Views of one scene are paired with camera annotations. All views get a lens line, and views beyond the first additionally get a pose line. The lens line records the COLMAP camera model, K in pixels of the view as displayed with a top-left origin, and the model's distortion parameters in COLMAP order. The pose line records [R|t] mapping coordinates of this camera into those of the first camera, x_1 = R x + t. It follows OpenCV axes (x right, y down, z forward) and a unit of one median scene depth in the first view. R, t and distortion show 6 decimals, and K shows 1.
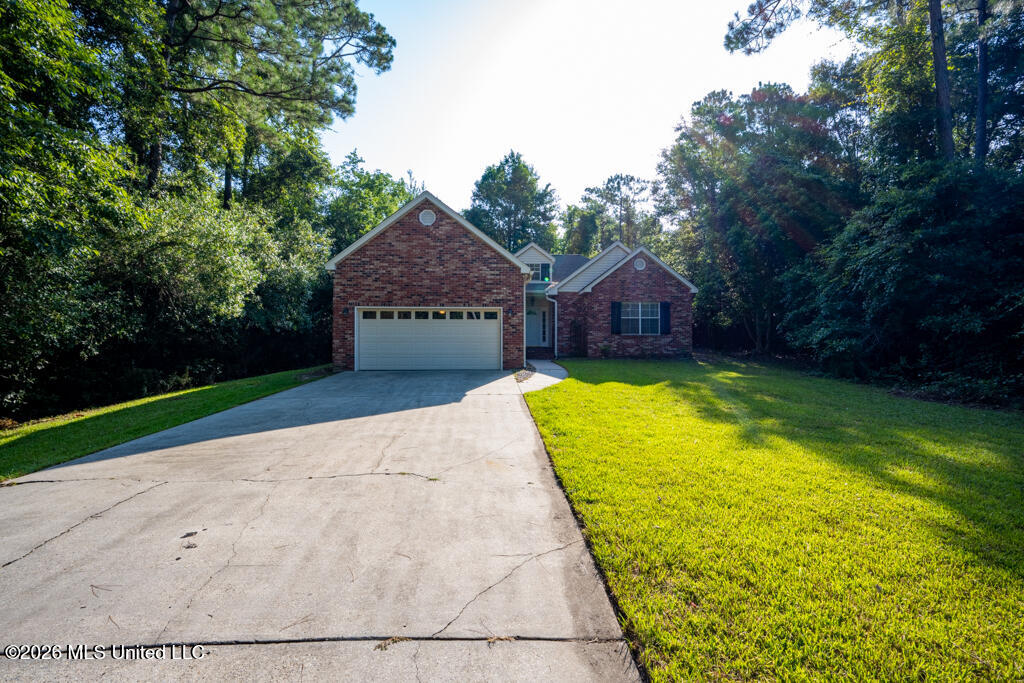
lens RADIAL K [[412.1, 0, 515.2], [0, 412.1, 339.9], [0, 0, 1]] dist [0.000640, 0.000881]
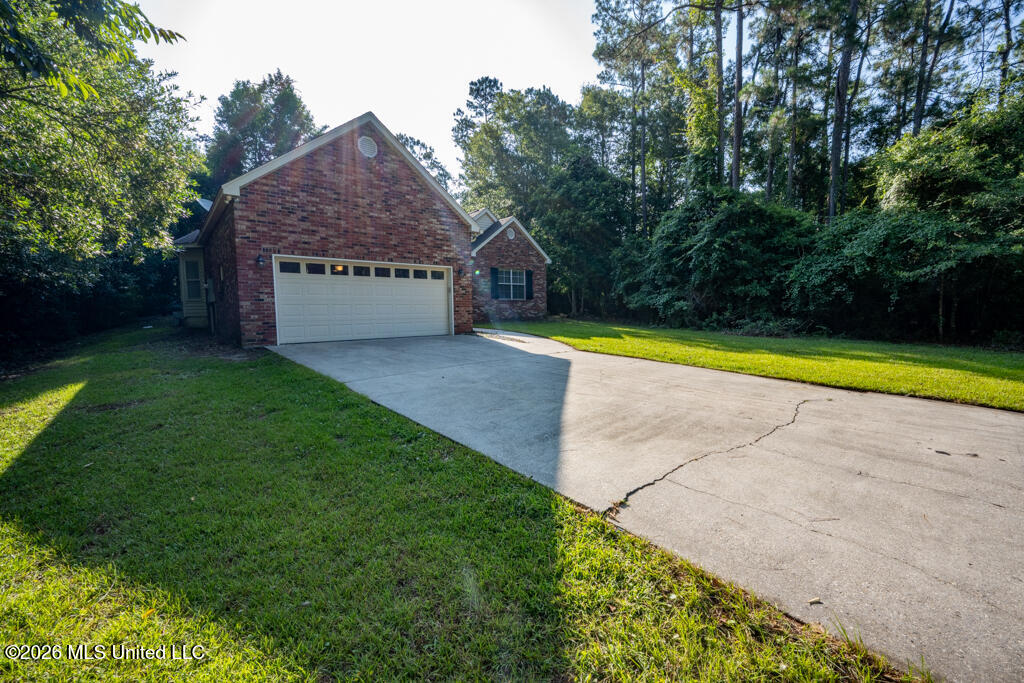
lens RADIAL K [[412.1, 0, 512.3], [0, 412.1, 342.9], [0, 0, 1]] dist [0.000640, 0.000881]
pose [[0.790345, -0.058254, 0.609886, -0.491297], [0.009564, 0.996521, 0.082790, 0.015548], [-0.612587, -0.059600, 0.788153, 0.179365]]
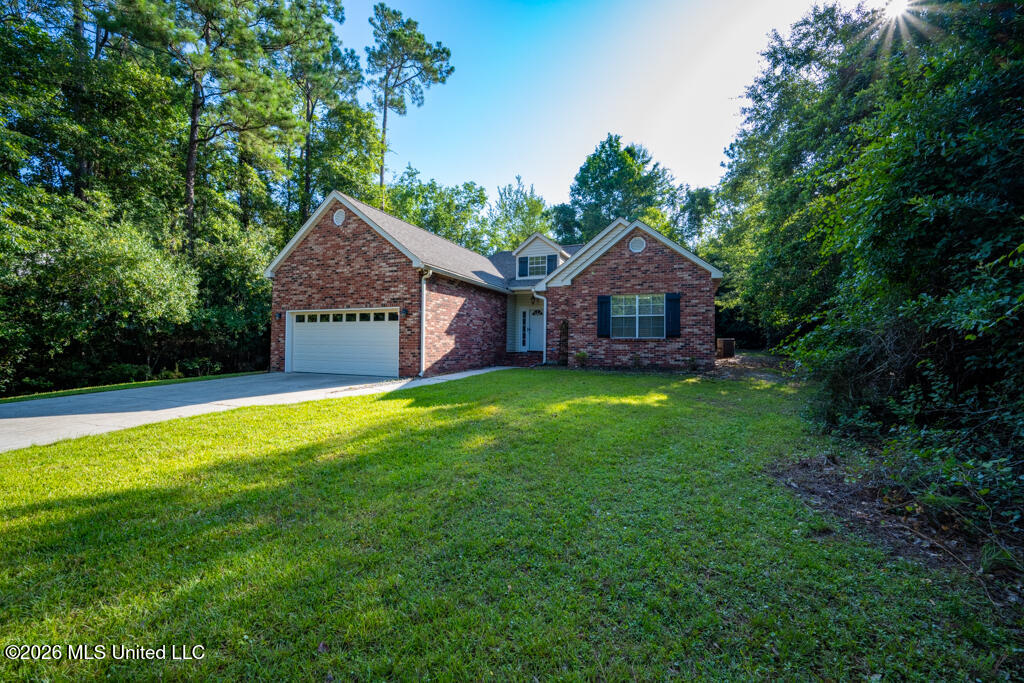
lens RADIAL K [[412.1, 0, 513.9], [0, 412.1, 339.2], [0, 0, 1]] dist [0.000640, 0.000881]
pose [[0.900773, 0.001941, -0.434287, 0.572521], [-0.007078, 0.999923, -0.010212, -0.002095], [0.434233, 0.012272, 0.900717, 0.301209]]
